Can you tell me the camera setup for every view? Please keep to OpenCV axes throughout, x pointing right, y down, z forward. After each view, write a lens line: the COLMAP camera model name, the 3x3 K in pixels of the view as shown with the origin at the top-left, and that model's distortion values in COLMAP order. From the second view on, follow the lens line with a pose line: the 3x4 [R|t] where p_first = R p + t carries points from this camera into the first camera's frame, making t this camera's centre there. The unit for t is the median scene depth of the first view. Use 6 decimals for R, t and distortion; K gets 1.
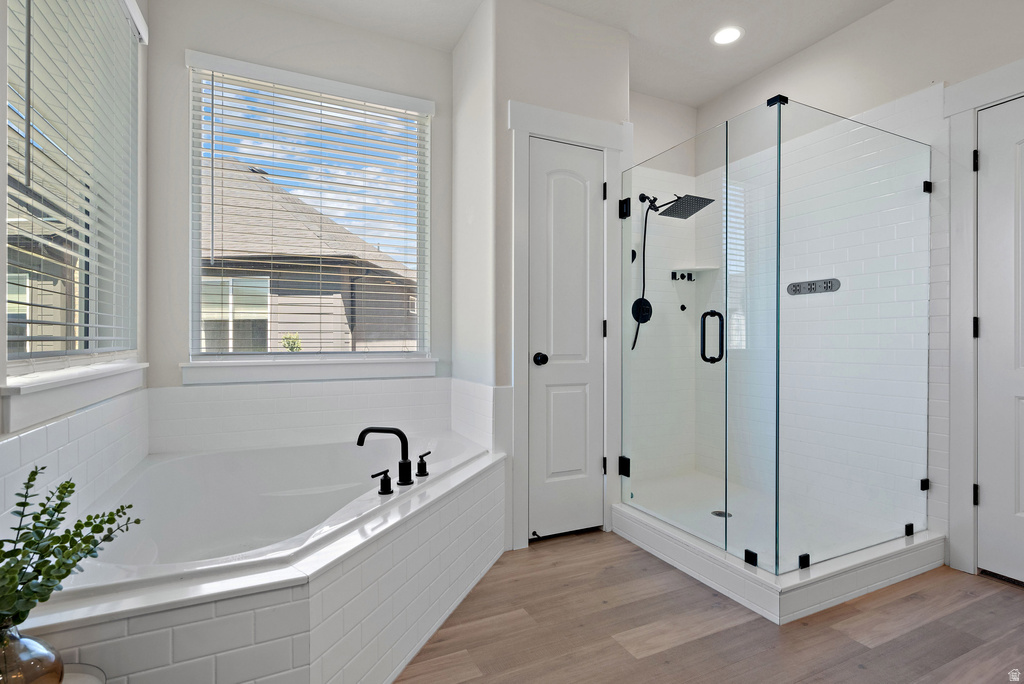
lens RADIAL K [[496.0, 0, 511.5], [0, 496.0, 343.9], [0, 0, 1]] dist [-0.000653, 0.000349]
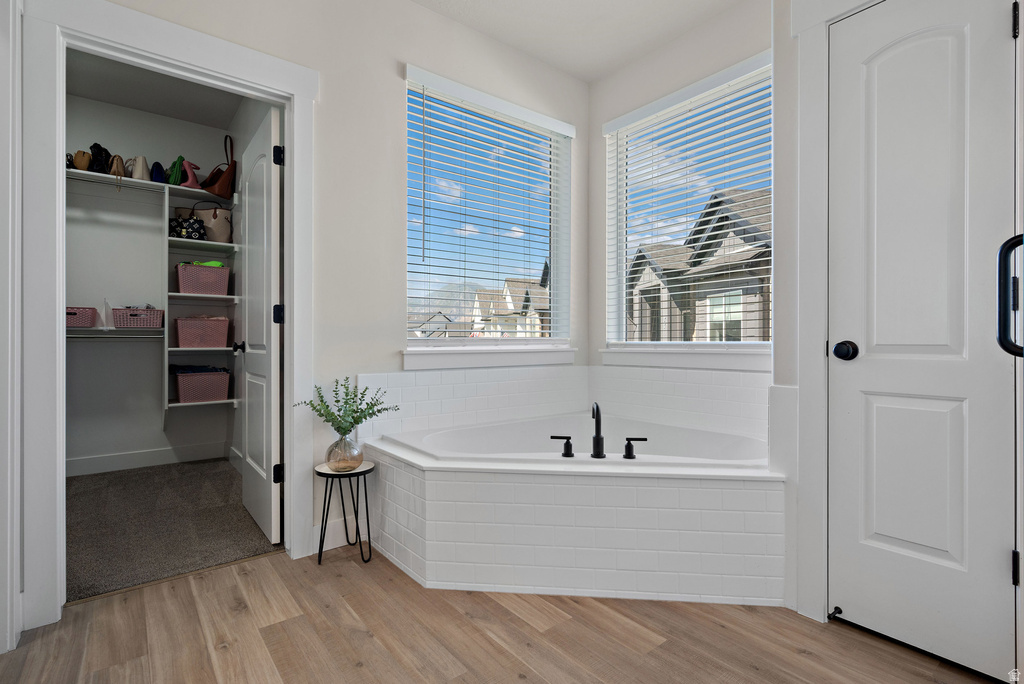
lens RADIAL K [[480.8, 0, 512.0], [0, 480.8, 342.0], [0, 0, 1]] dist [-0.000686, 0.000022]
pose [[0.235073, -0.002812, -0.971974, 0.638605], [-0.003006, 0.999989, -0.003620, 0.025461], [0.971973, 0.003773, 0.235062, 0.462457]]
